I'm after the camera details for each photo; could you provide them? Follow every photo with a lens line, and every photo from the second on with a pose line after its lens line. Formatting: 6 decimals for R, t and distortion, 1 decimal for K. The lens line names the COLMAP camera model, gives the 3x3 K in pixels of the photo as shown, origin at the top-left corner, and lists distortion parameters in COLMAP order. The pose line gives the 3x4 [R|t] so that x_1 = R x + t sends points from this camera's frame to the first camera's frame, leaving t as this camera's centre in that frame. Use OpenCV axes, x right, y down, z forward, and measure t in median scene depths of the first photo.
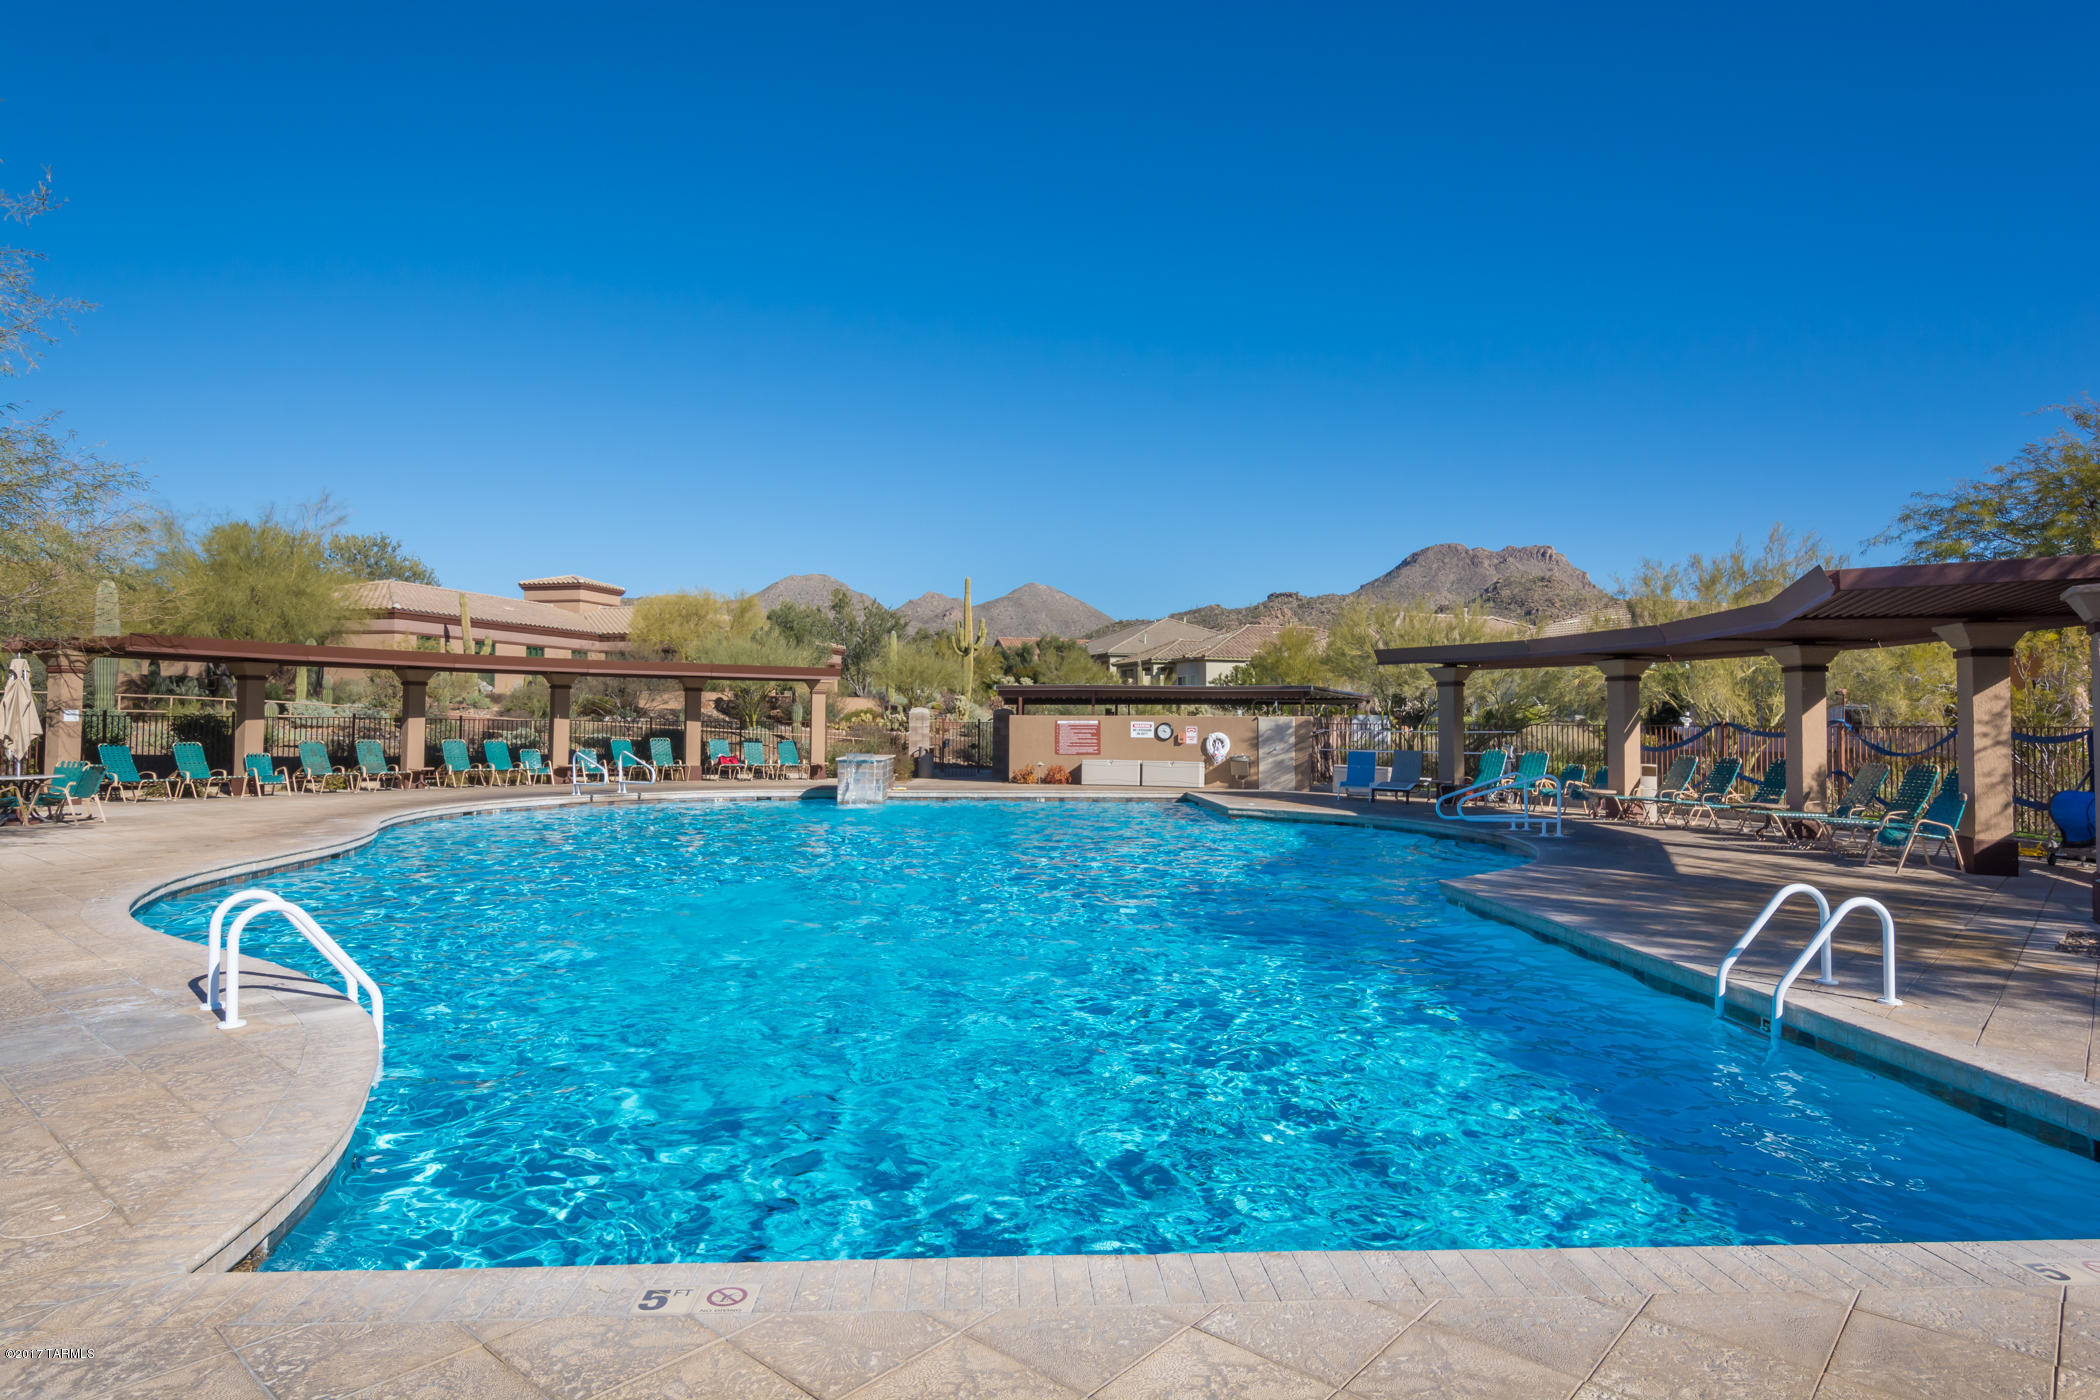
lens RADIAL K [[1248.9, 0, 1050.0], [0, 1248.9, 700.0], [0, 0, 1]] dist [-0.001259, -0.000075]
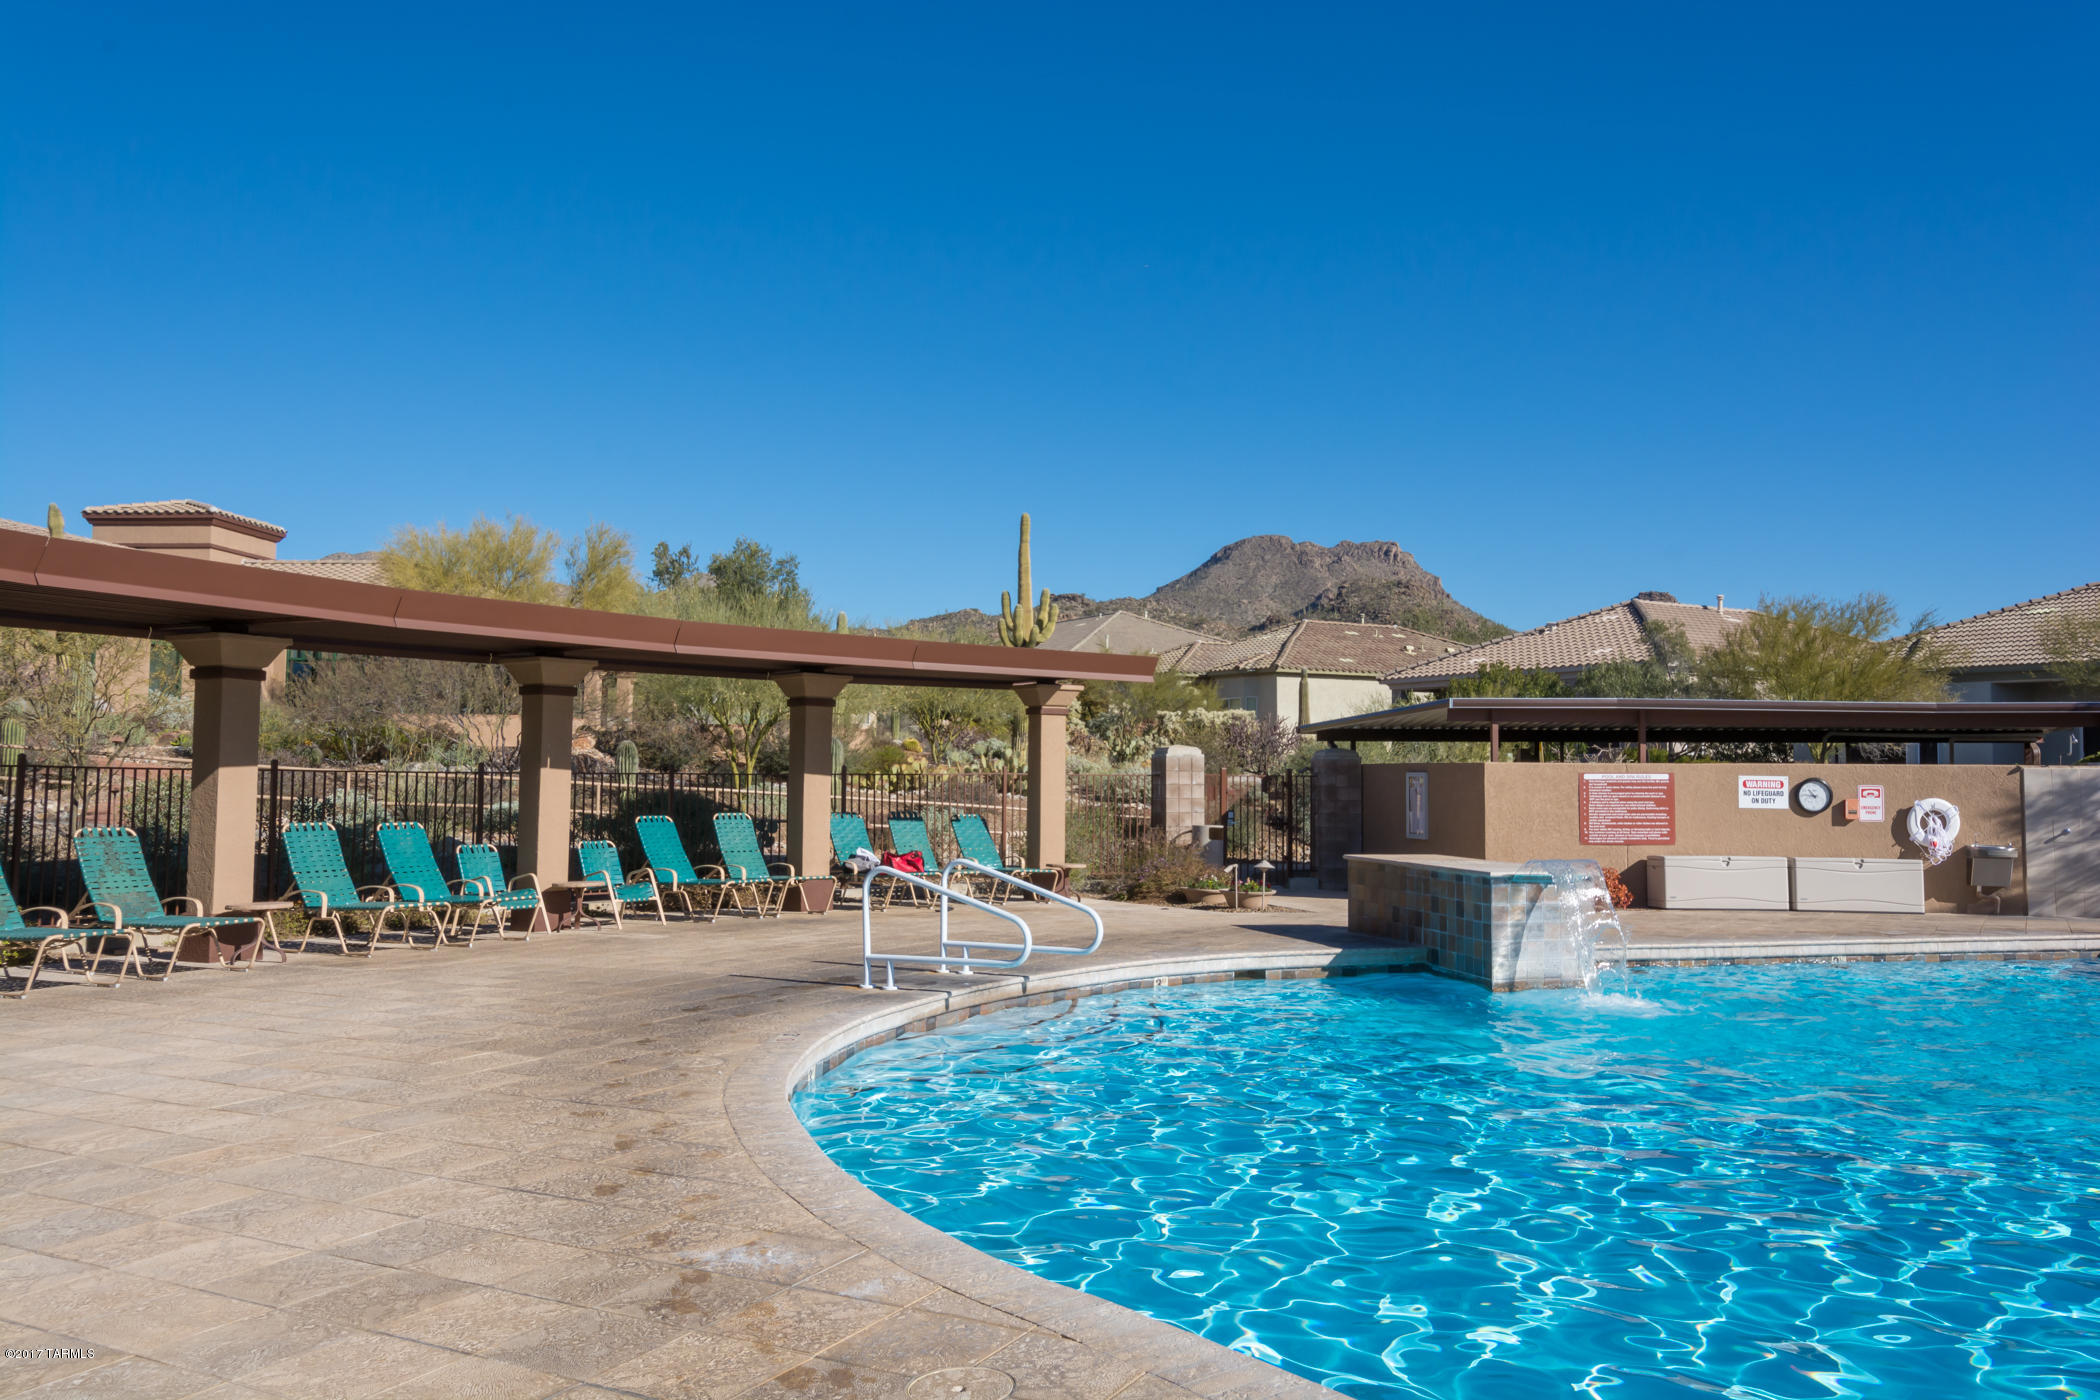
lens RADIAL K [[1685.6, 0, 1050.0], [0, 1685.6, 700.0], [0, 0, 1]] dist [0.002076, 0.002182]
pose [[0.977871, 0.010158, 0.208963, -0.331295], [-0.005162, 0.999688, -0.024438, 0.005193], [-0.209146, 0.022818, 0.977618, 0.410274]]
